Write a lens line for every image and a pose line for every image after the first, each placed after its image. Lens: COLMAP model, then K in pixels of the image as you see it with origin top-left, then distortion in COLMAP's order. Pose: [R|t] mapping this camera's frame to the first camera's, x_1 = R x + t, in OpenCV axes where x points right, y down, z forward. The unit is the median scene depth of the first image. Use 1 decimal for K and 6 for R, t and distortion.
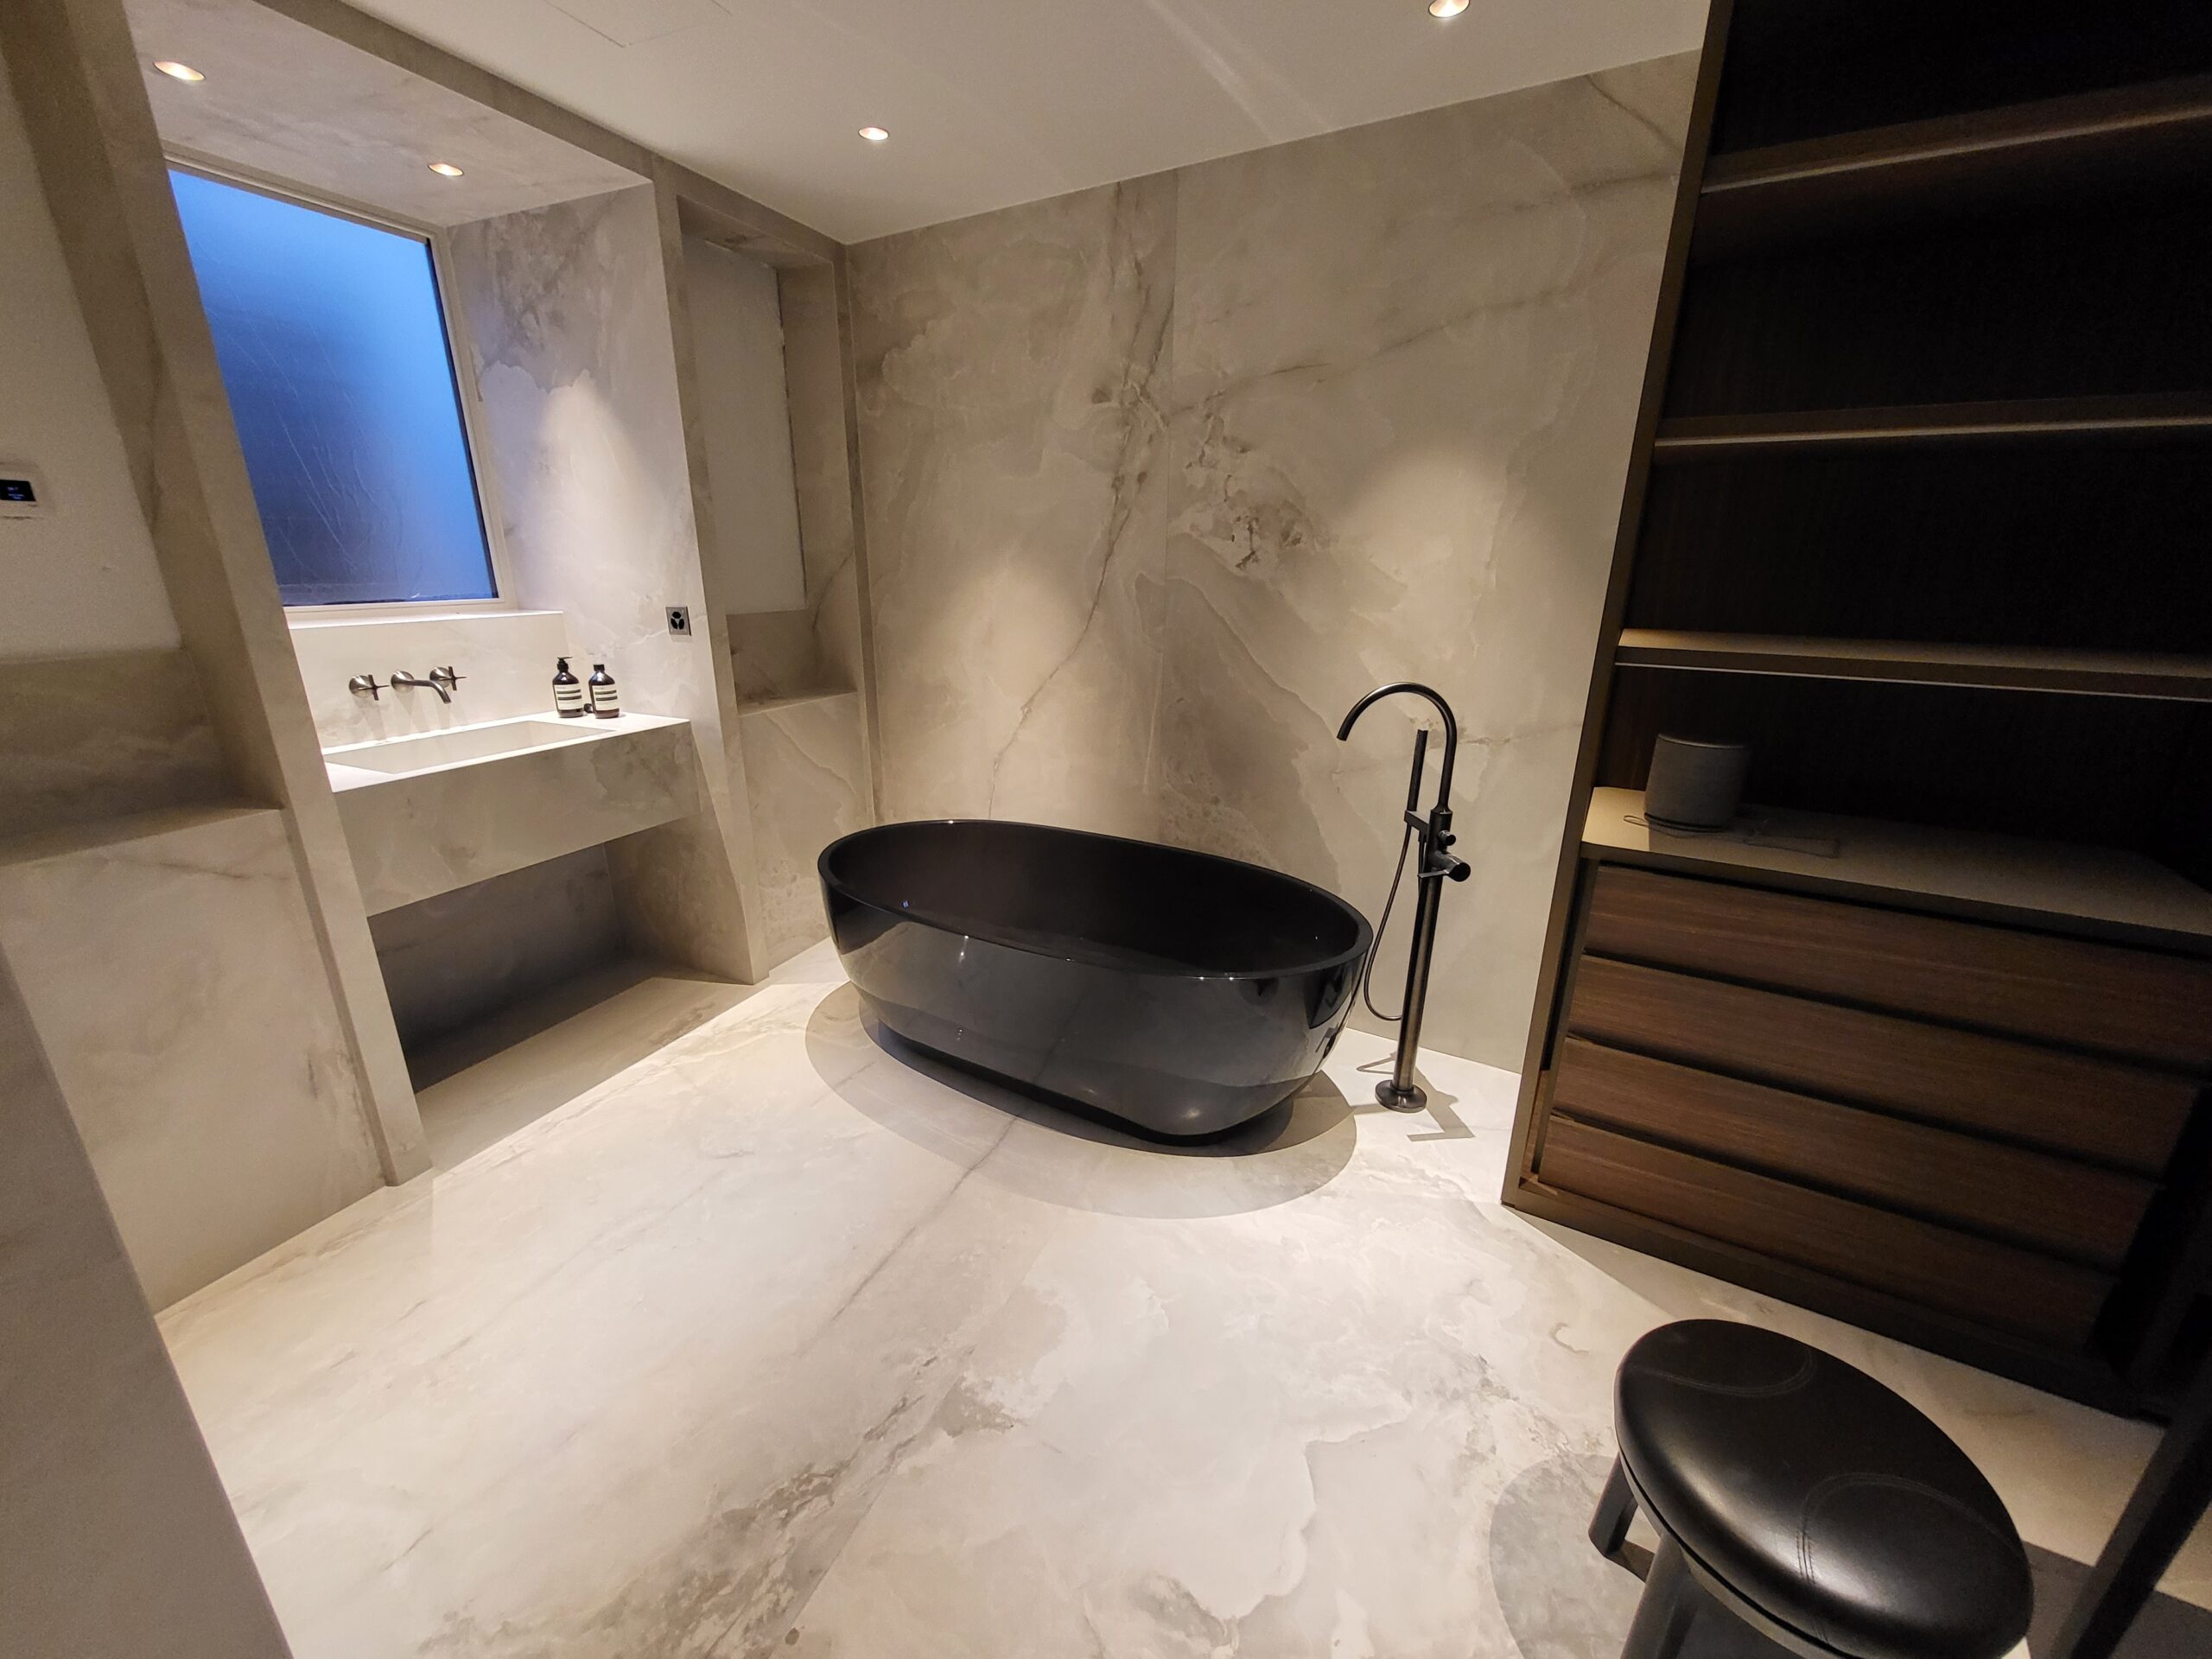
lens RADIAL K [[877.3, 0, 1106.0], [0, 877.3, 829.5], [0, 0, 1]] dist [-0.001741, -0.000167]
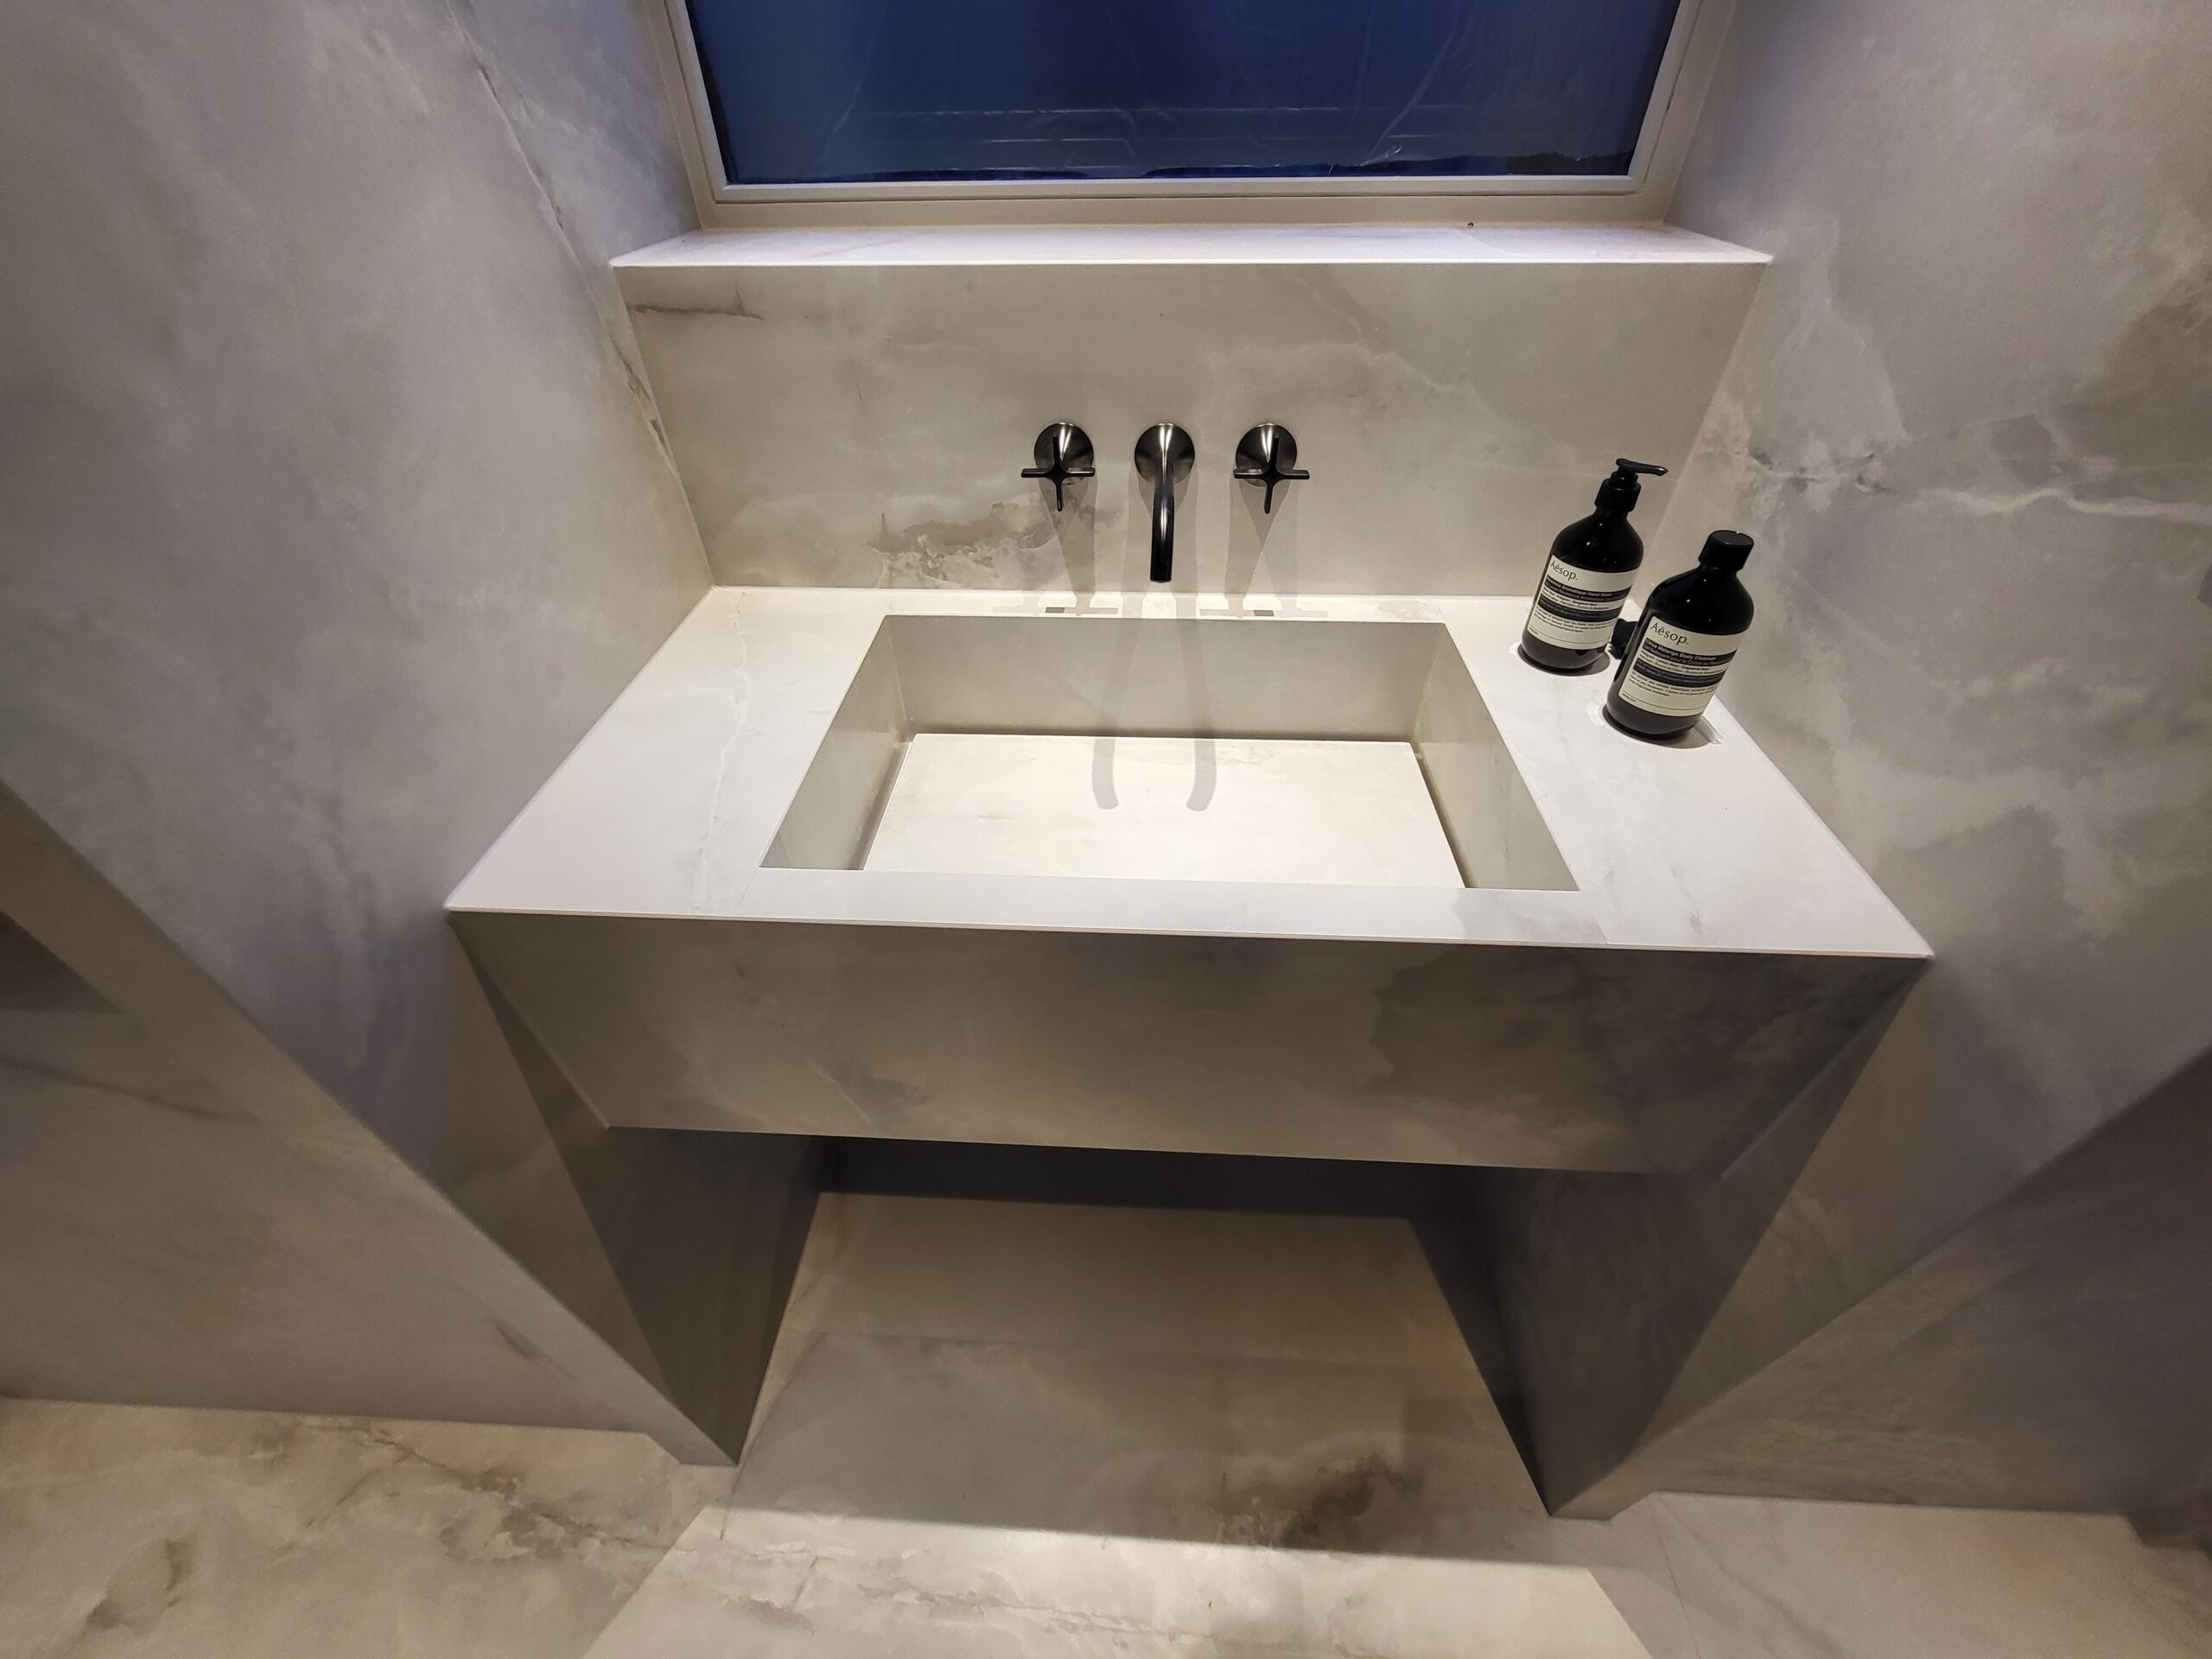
lens RADIAL K [[877.3, 0, 1106.0], [0, 877.3, 829.5], [0, 0, 1]] dist [-0.001741, -0.000167]
pose [[0.354448, 0.616328, -0.703211, -0.417264], [-0.266223, 0.787428, 0.555952, -0.214033], [0.896377, -0.009846, 0.443183, 0.731463]]
